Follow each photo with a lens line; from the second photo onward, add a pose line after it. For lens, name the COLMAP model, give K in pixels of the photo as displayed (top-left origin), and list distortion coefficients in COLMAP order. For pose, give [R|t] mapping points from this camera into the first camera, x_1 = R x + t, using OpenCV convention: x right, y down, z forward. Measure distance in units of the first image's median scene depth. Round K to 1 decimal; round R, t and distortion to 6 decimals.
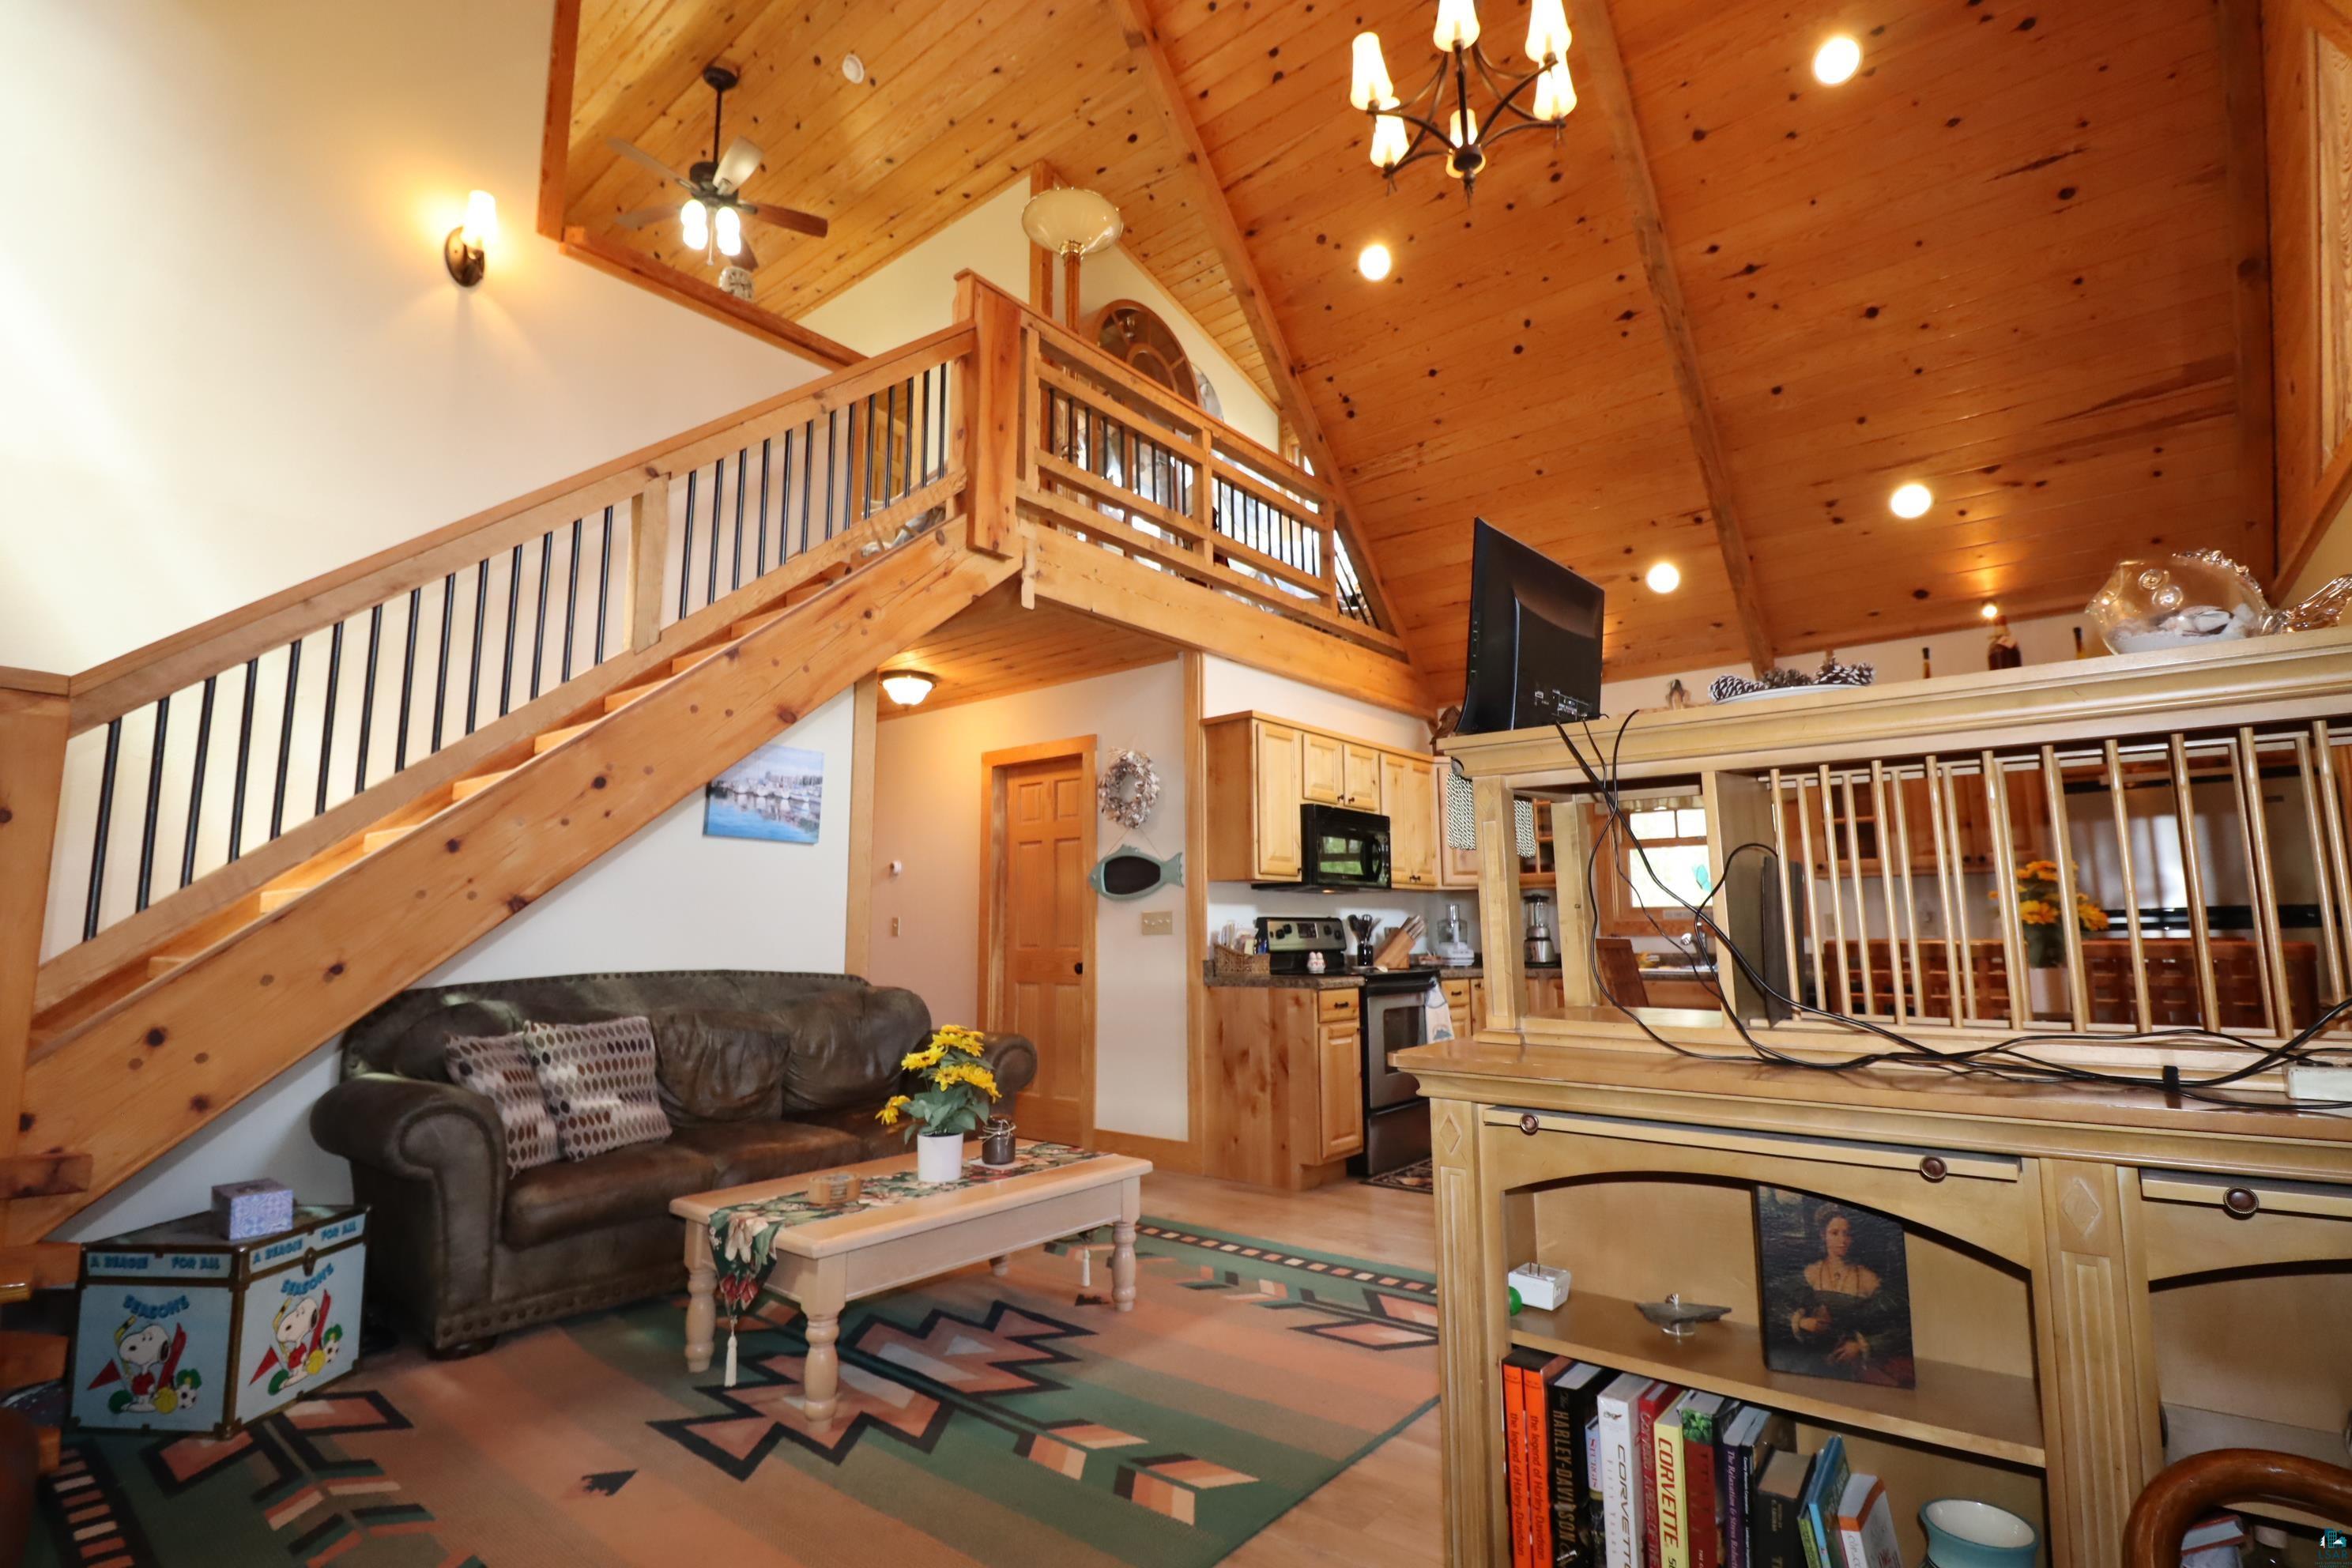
lens RADIAL K [[1097.1, 0, 1192.2], [0, 1097.1, 775.4], [0, 0, 1]] dist [0.001589, -0.013079]
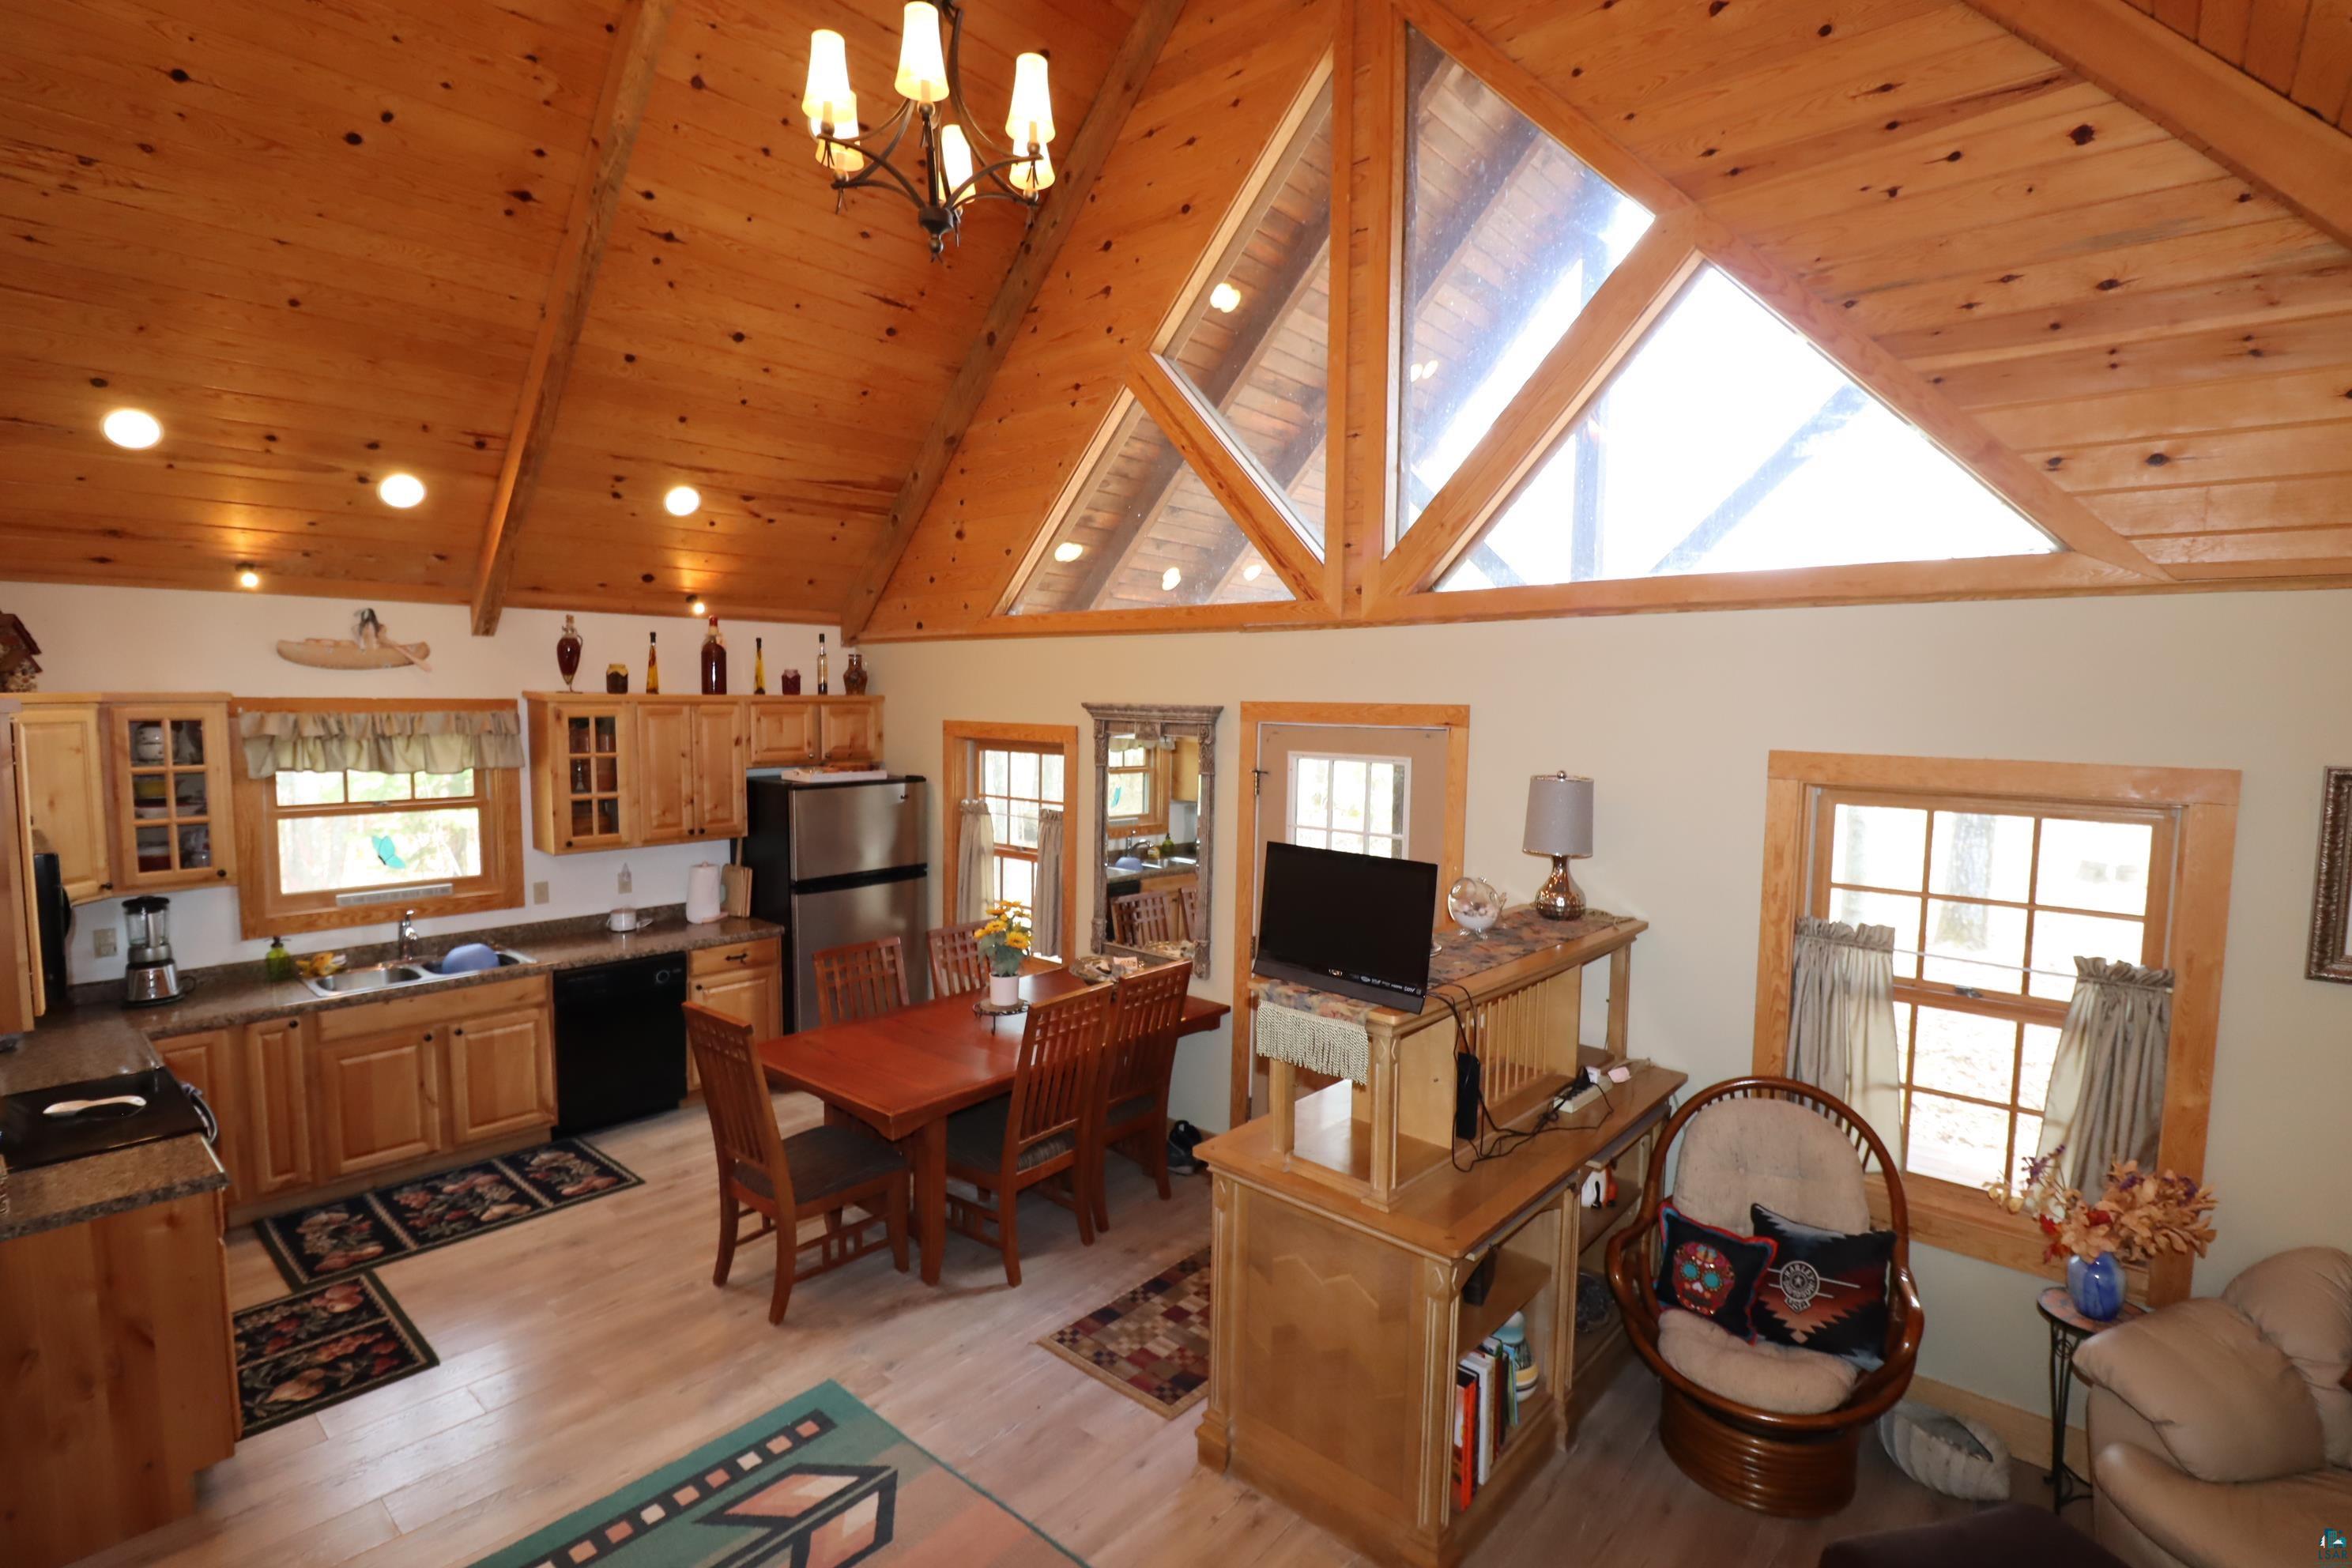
lens RADIAL K [[1100.2, 0, 1192.9], [0, 1100.2, 780.5], [0, 0, 1]] dist [-0.000566, -0.012096]
pose [[0.031836, -0.072845, 0.996835, -0.434300], [-0.158033, 0.984428, 0.076985, -0.152950], [-0.986921, -0.159983, 0.019828, 0.474477]]
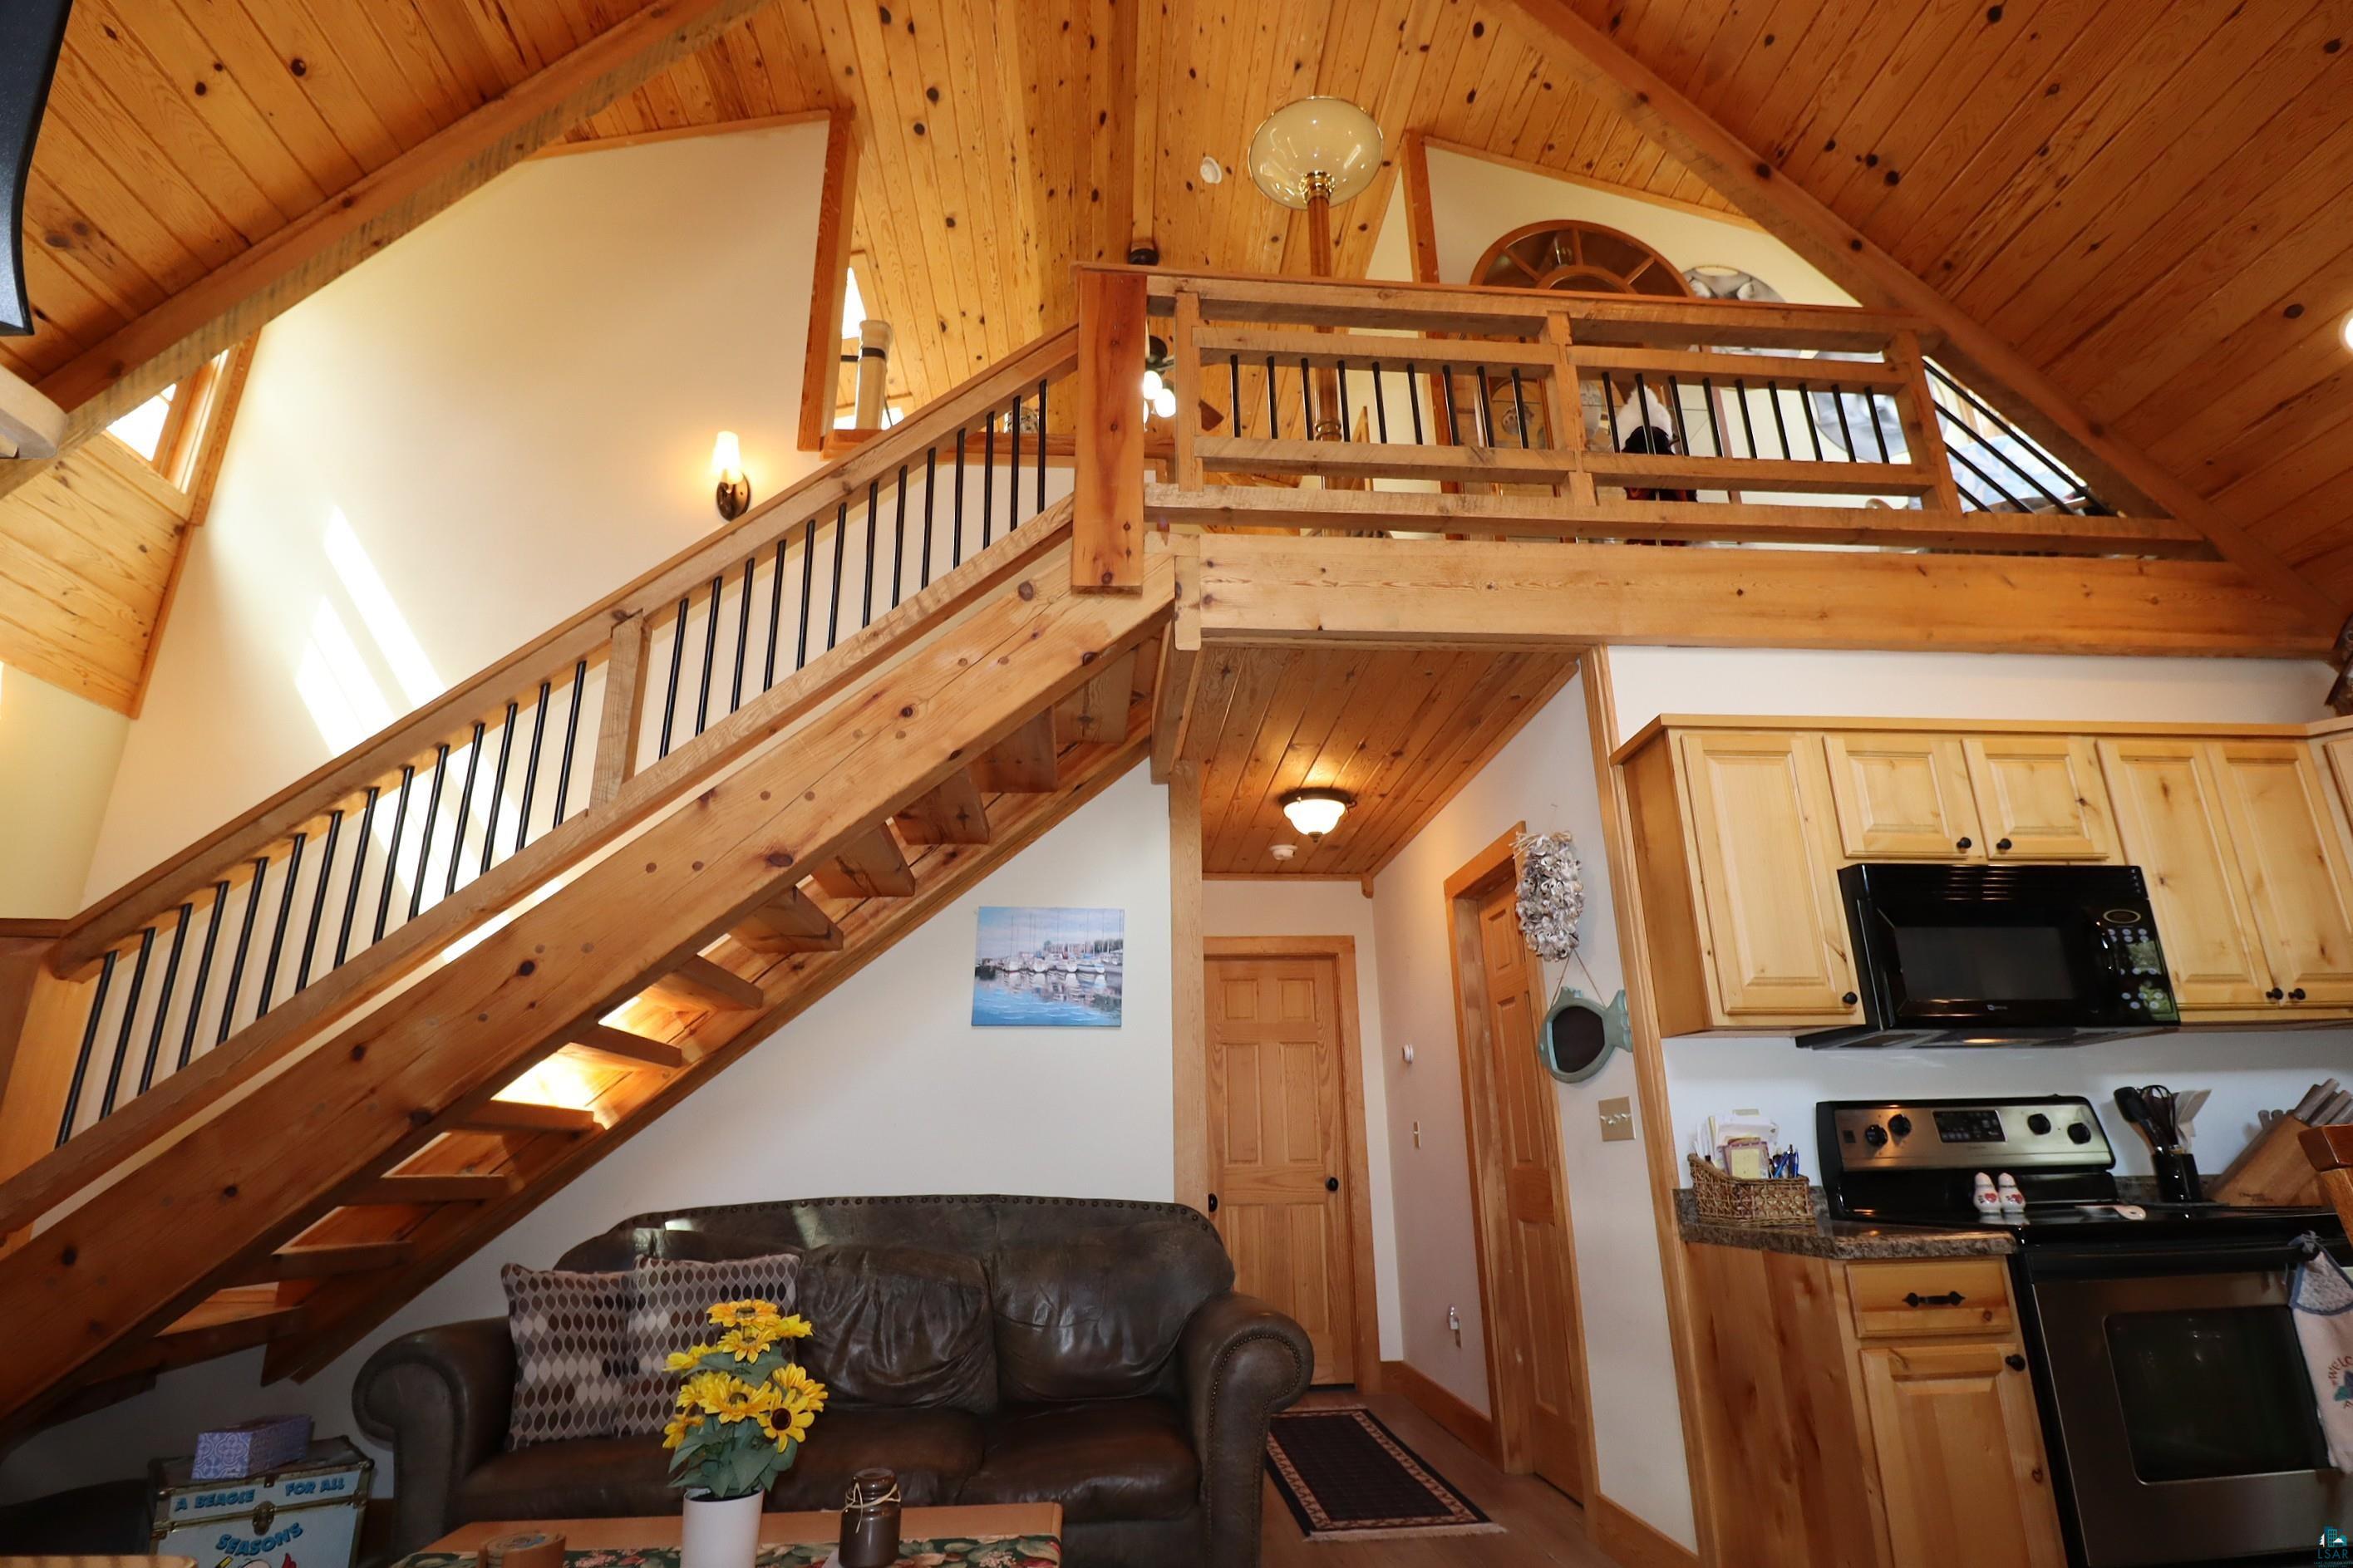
lens RADIAL K [[1152.3, 0, 1193.1], [0, 1152.3, 776.8], [0, 0, 1]] dist [0.003246, -0.014971]
pose [[0.692667, -0.231101, -0.683231, 0.288902], [0.114970, 0.970543, -0.211726, 0.068304], [0.712035, 0.068105, 0.698833, 0.446041]]
